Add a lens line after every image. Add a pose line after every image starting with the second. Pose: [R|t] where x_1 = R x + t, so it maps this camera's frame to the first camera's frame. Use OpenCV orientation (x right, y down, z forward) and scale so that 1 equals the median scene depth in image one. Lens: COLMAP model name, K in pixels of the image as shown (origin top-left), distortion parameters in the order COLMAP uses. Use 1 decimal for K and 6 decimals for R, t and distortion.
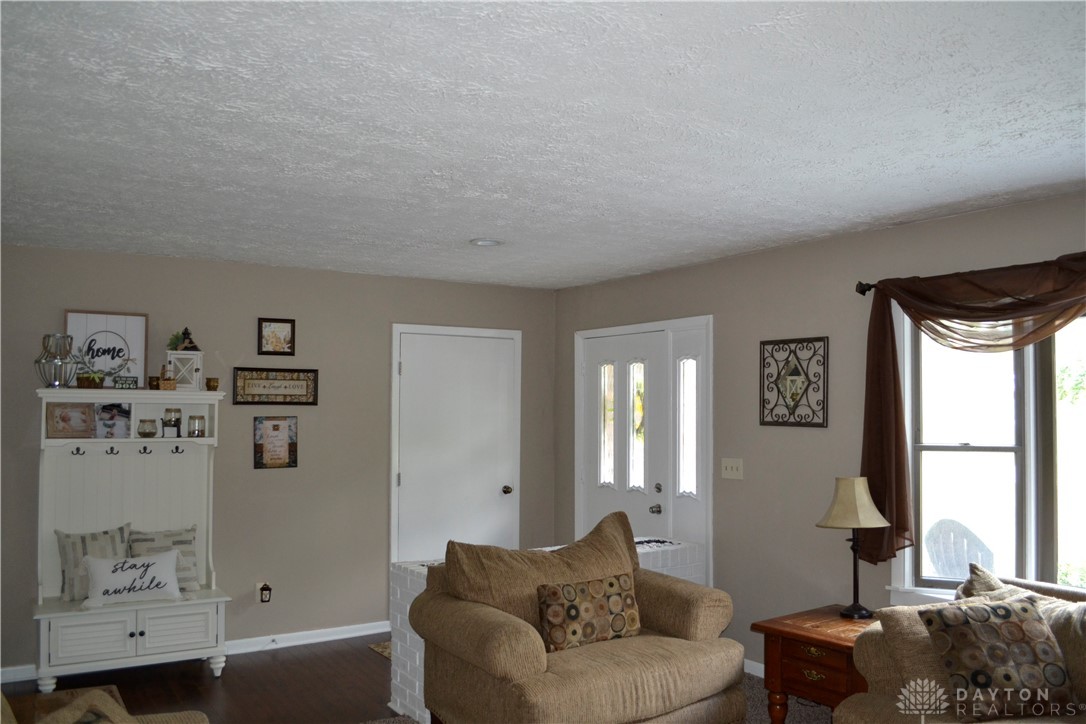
lens RADIAL K [[882.7, 0, 548.6], [0, 882.7, 360.3], [0, 0, 1]] dist [-0.063582, -0.007858]
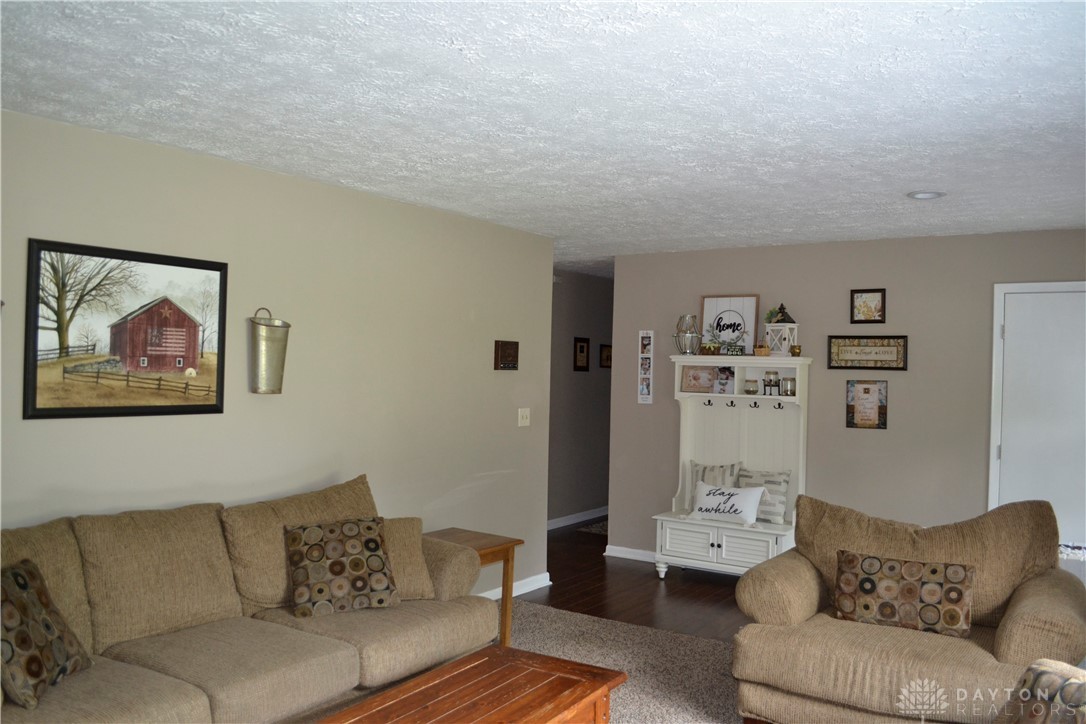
lens RADIAL K [[882.7, 0, 549.4], [0, 882.7, 363.2], [0, 0, 1]] dist [-0.063582, -0.007858]
pose [[0.379515, 0.000398, -0.925185, 0.590918], [0.027987, 0.999537, 0.011910, 0.021499], [0.924762, -0.030413, 0.379328, 0.261151]]
